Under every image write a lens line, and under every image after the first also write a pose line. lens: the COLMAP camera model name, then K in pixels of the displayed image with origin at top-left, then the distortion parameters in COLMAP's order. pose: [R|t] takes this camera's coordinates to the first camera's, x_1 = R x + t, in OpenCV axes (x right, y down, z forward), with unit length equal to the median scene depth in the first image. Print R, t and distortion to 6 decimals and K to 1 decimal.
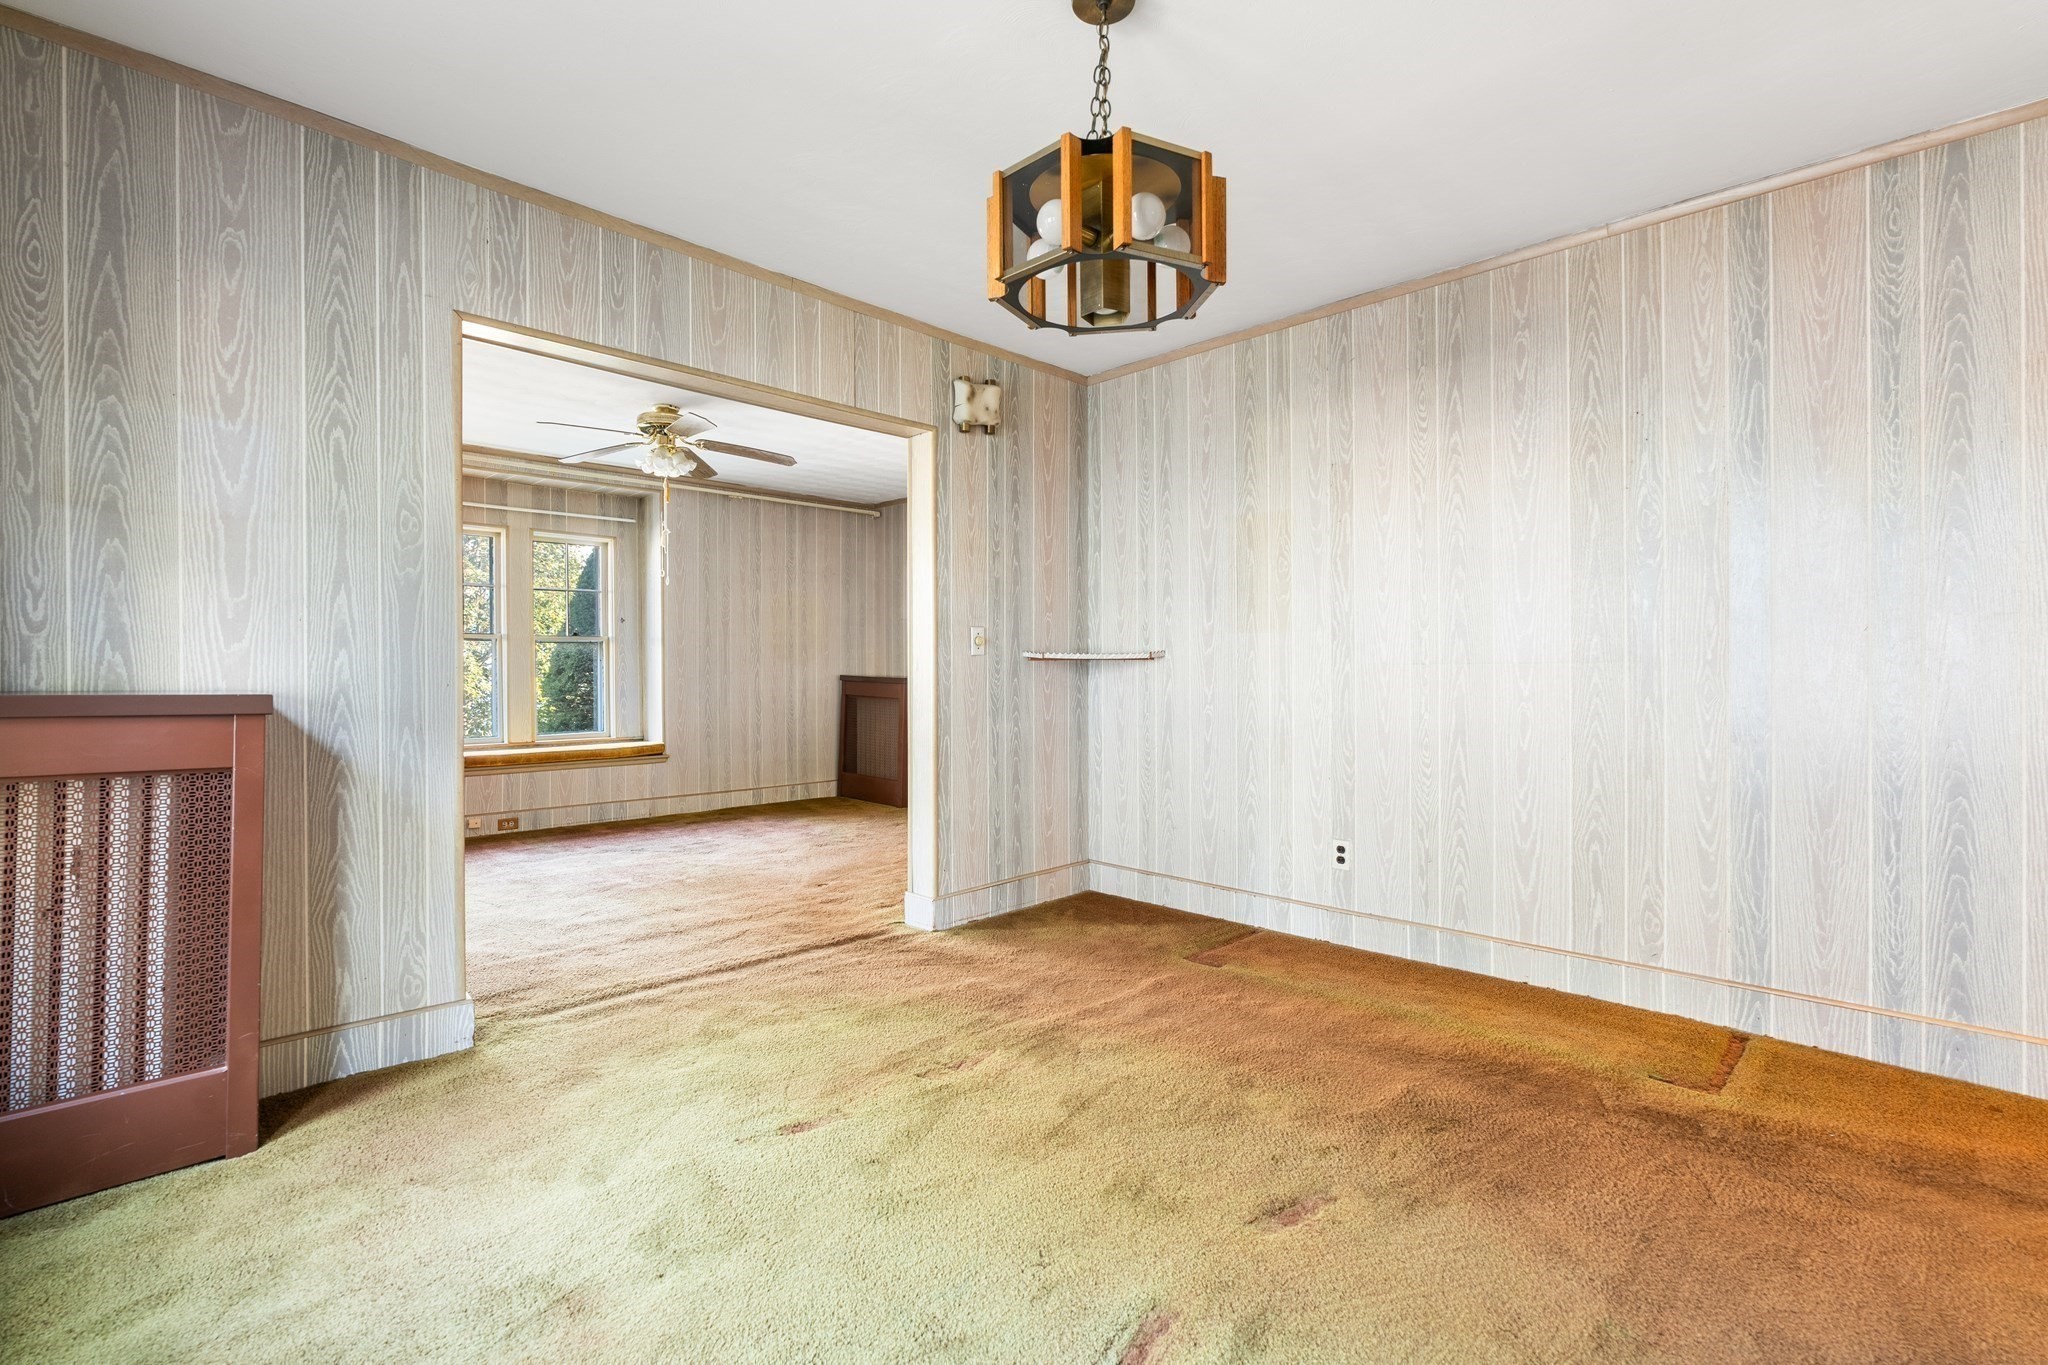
lens RADIAL K [[934.9, 0, 1022.2], [0, 934.9, 668.2], [0, 0, 1]] dist [-0.001697, 0.000117]
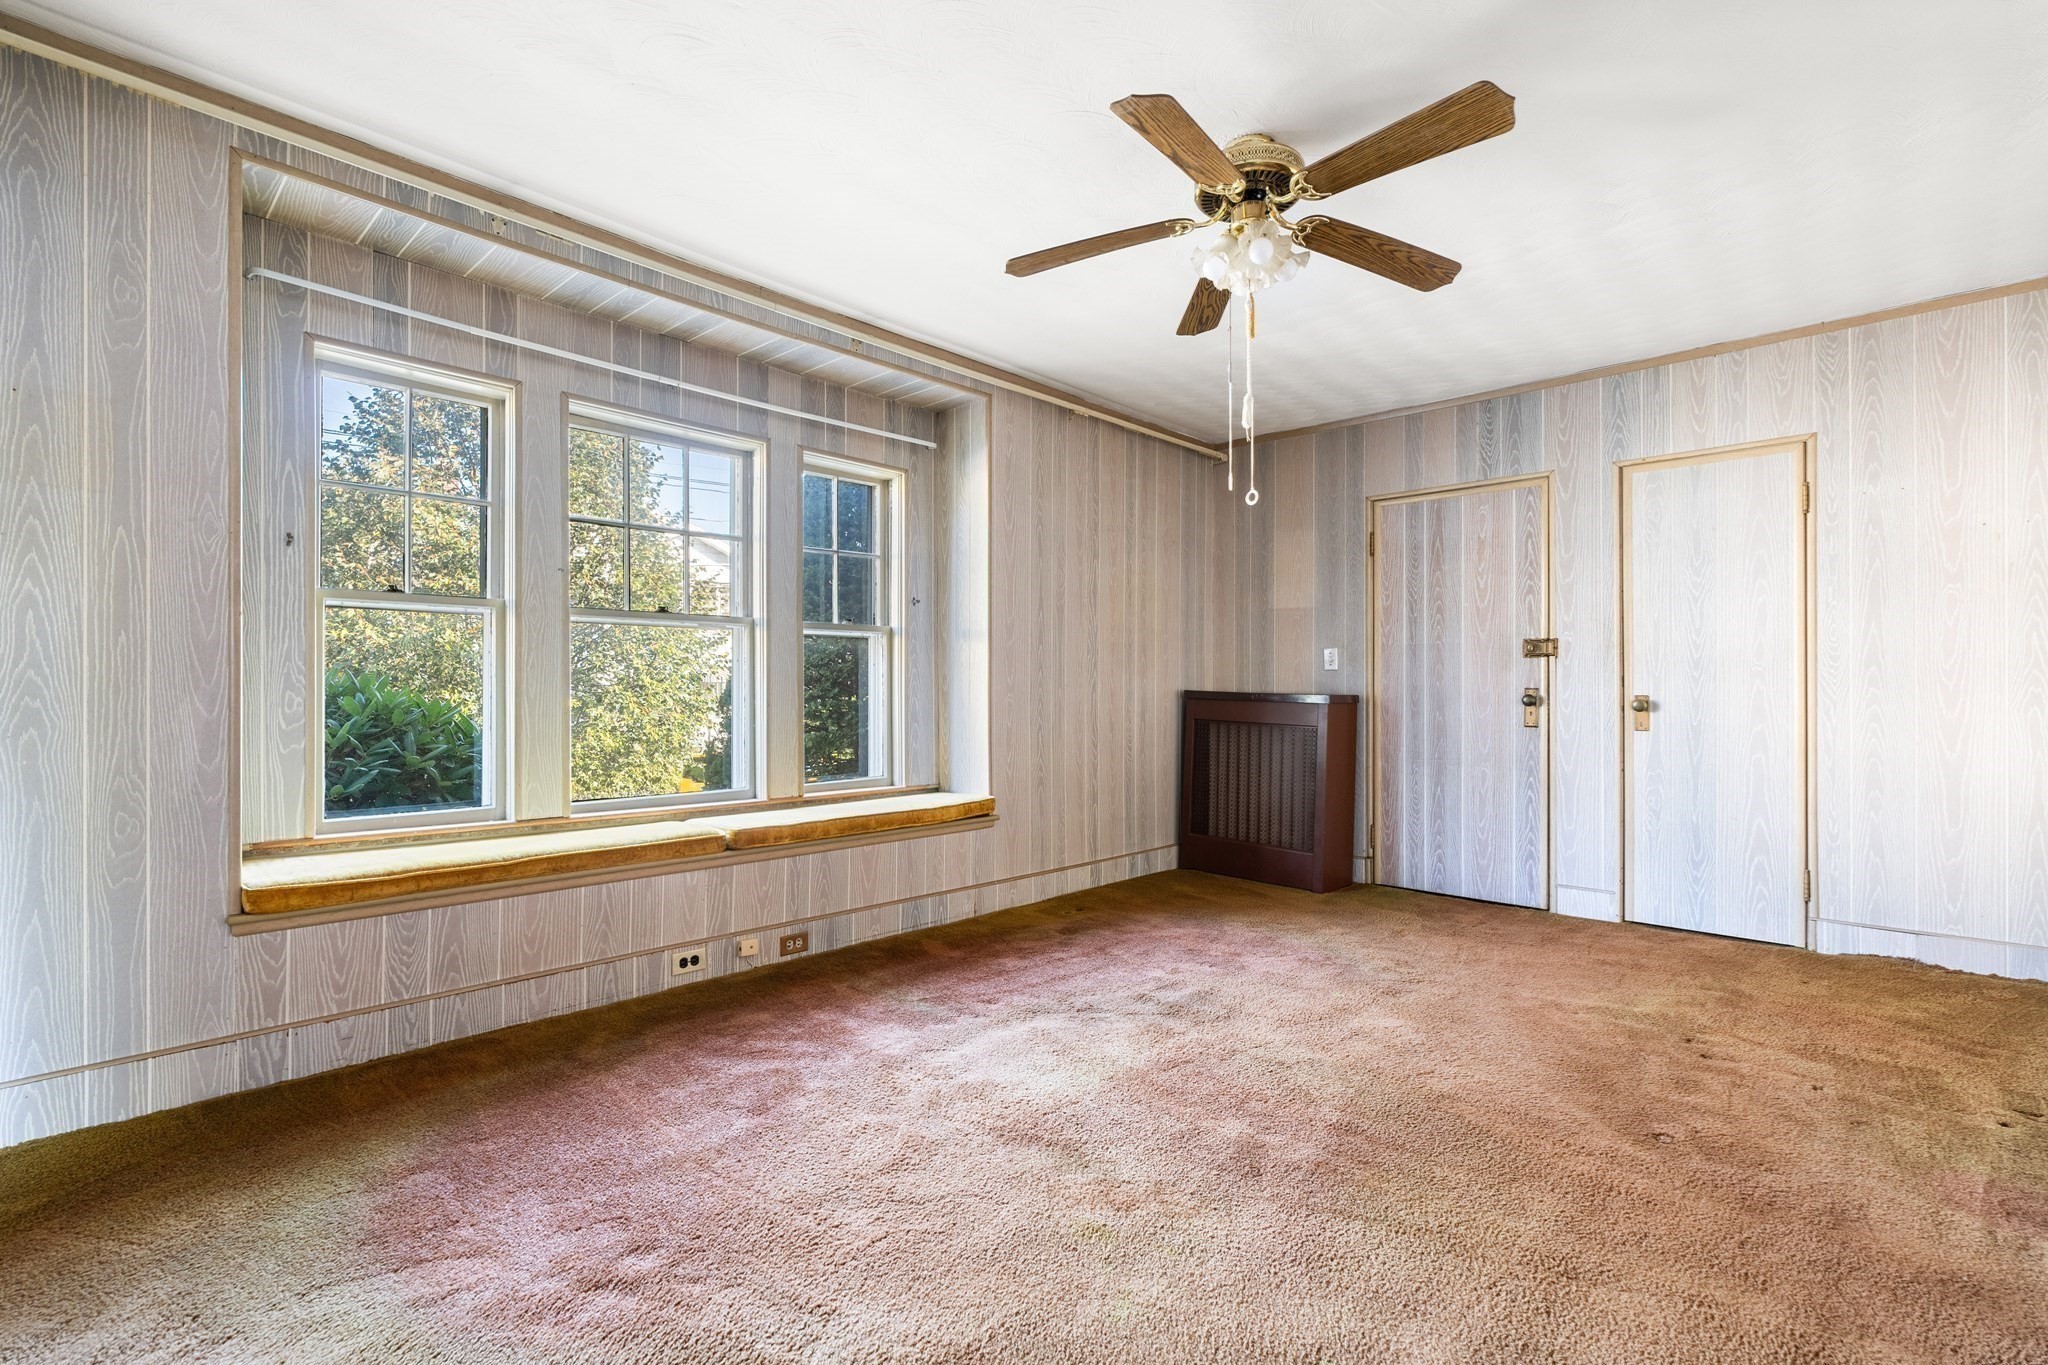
lens RADIAL K [[932.8, 0, 1024.0], [0, 932.8, 682.5], [0, 0, 1]] dist [-0.000131, -0.000147]
pose [[0.999599, 0.006744, 0.027494, -0.575119], [-0.006657, 0.999973, -0.003251, 0.008267], [-0.027516, 0.003067, 0.999617, 0.566658]]
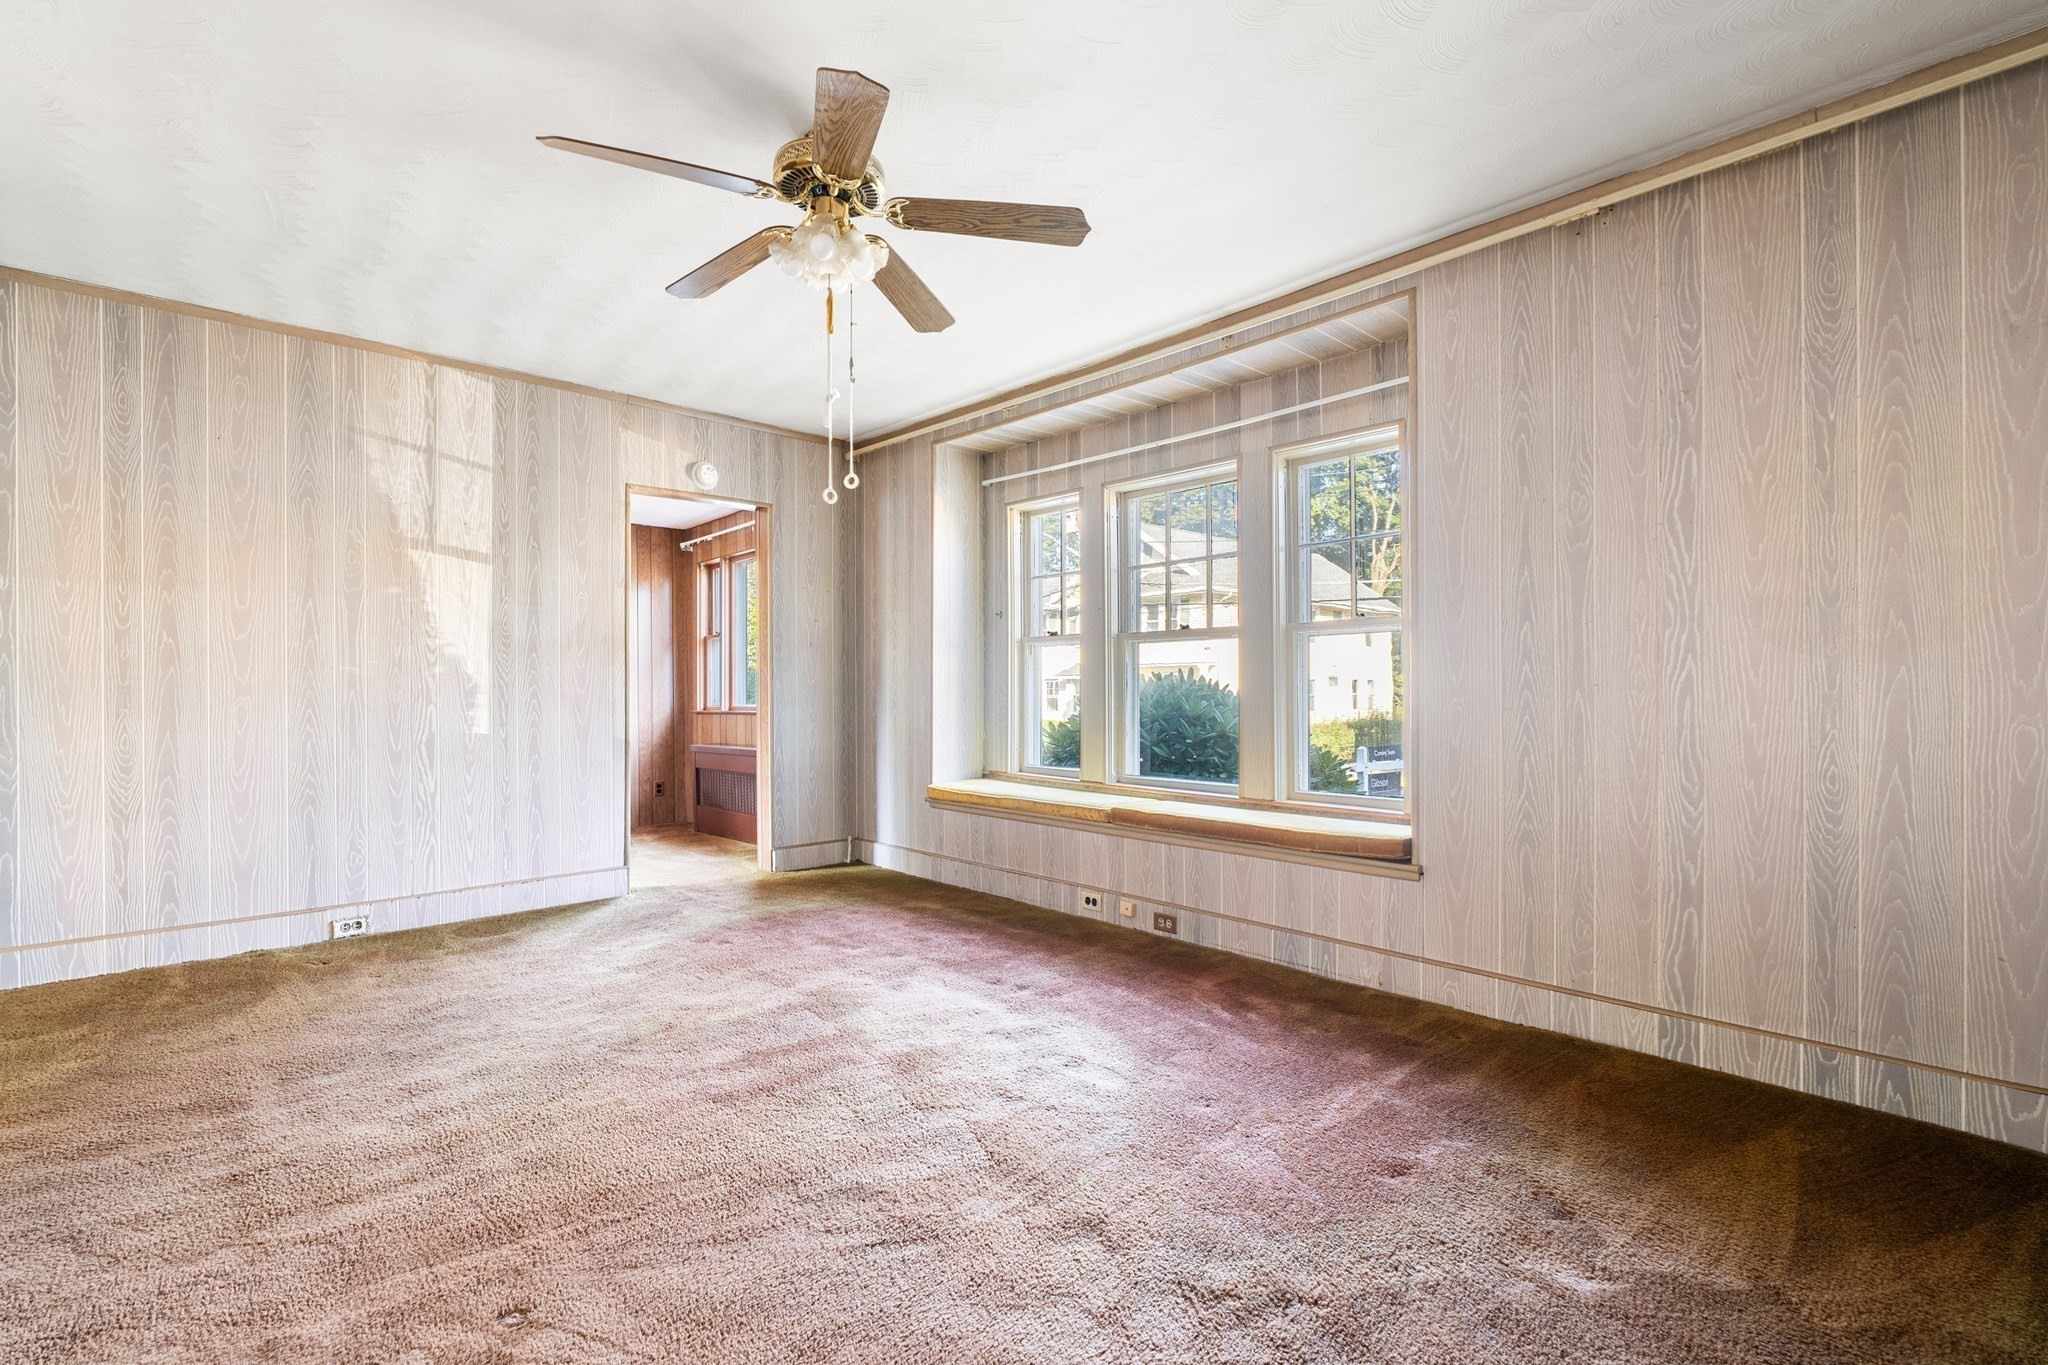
lens RADIAL K [[935.4, 0, 1019.8], [0, 935.4, 690.8], [0, 0, 1]] dist [-0.000559, 0.000355]
pose [[-0.038307, 0.001844, -0.999264, 0.124052], [0.003779, 0.999991, 0.001701, 0.009054], [0.999259, -0.003711, -0.038314, 1.252346]]
